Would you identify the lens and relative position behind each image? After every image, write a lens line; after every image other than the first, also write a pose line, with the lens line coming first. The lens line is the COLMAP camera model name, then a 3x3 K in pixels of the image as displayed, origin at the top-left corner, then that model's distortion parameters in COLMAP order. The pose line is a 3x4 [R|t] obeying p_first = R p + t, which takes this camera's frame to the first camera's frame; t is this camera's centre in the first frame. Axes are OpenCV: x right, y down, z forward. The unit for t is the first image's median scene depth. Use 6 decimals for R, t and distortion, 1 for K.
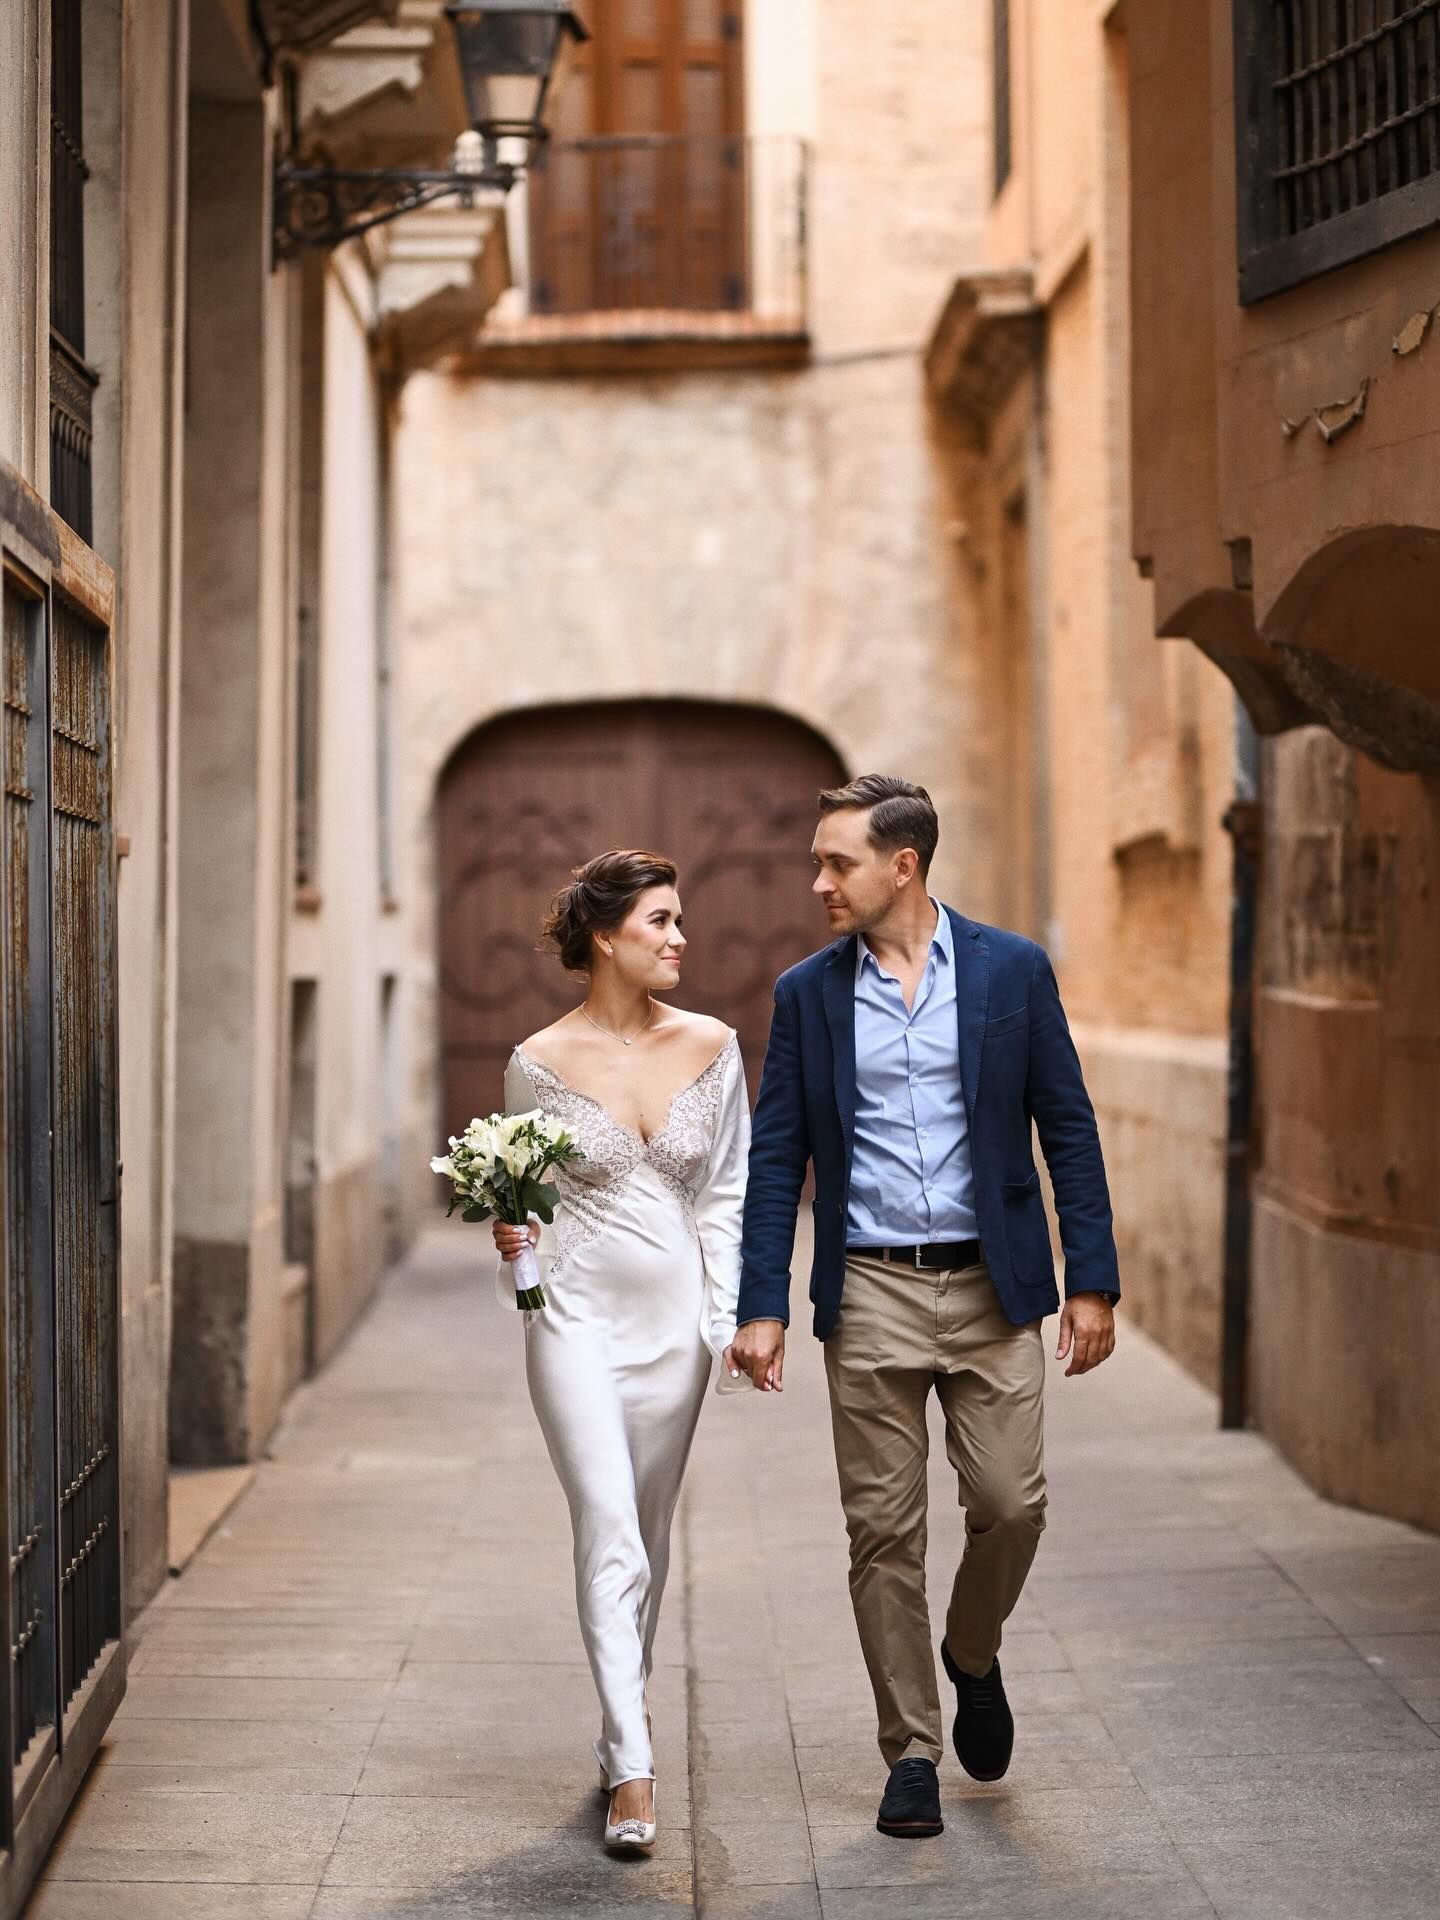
lens RADIAL K [[5284.5, 0, 720.0], [0, 5284.5, 960.0], [0, 0, 1]] dist [0.020566, 0.369405]
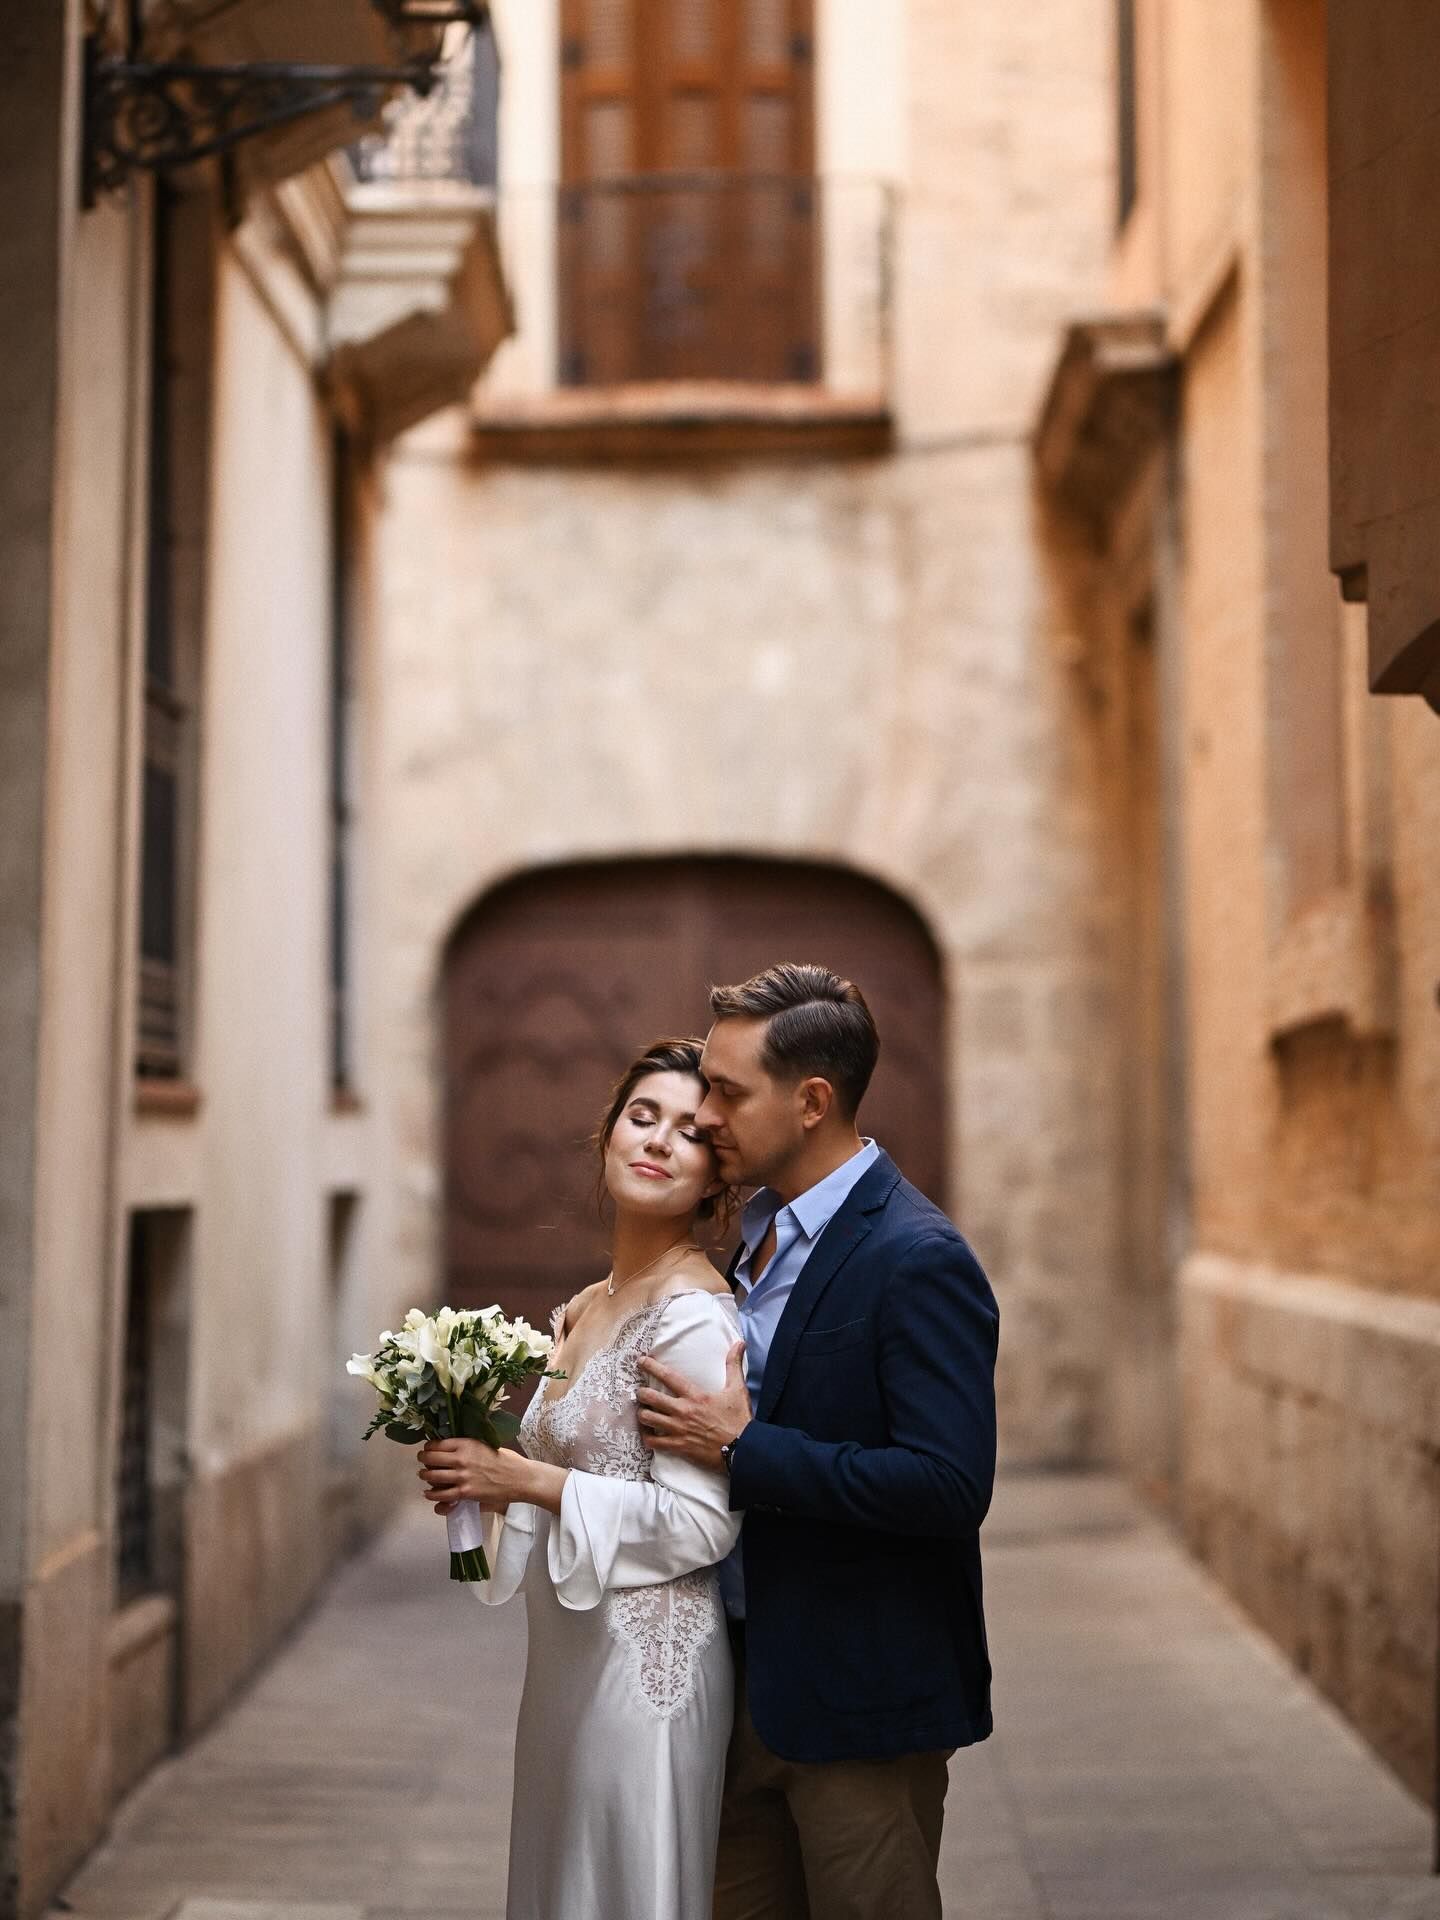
lens RADIAL K [[5284.5, 0, 720.0], [0, 5284.5, 960.0], [0, 0, 1]] dist [0.020566, 0.369405]
pose [[0.999717, 0.004926, -0.023258, 0.009673], [-0.005752, 0.999351, -0.035570, -0.003302], [0.023068, 0.035694, 0.999097, 0.180018]]
